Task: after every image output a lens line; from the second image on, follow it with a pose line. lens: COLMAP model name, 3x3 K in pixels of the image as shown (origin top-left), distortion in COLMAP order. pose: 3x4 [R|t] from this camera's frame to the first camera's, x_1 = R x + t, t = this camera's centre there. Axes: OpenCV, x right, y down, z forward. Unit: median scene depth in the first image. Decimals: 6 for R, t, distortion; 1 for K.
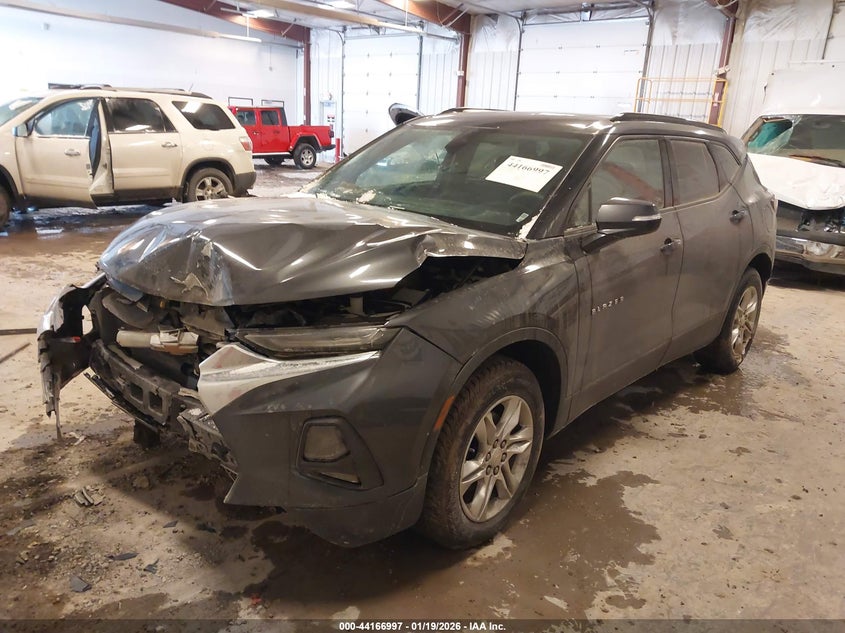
lens RADIAL K [[658.6, 0, 422.1], [0, 658.6, 317.6], [0, 0, 1]] dist [0.028111, -0.001770]
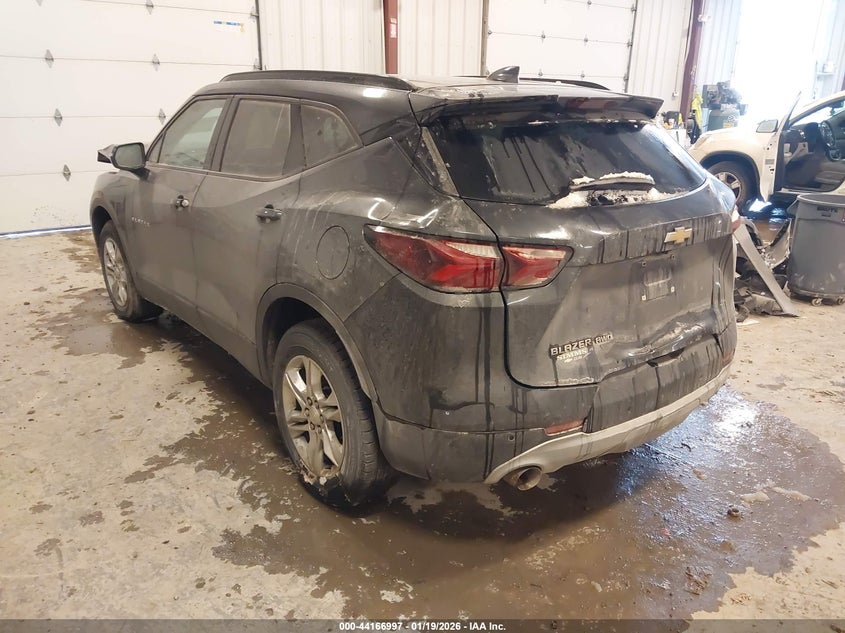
lens RADIAL K [[658.6, 0, 423.4], [0, 658.6, 317.3], [0, 0, 1]] dist [0.028111, -0.001770]
pose [[-0.159711, 0.276235, -0.947727, 1.432330], [-0.296633, 0.902253, 0.312969, -0.409968], [0.941542, 0.331111, -0.062160, 1.590716]]
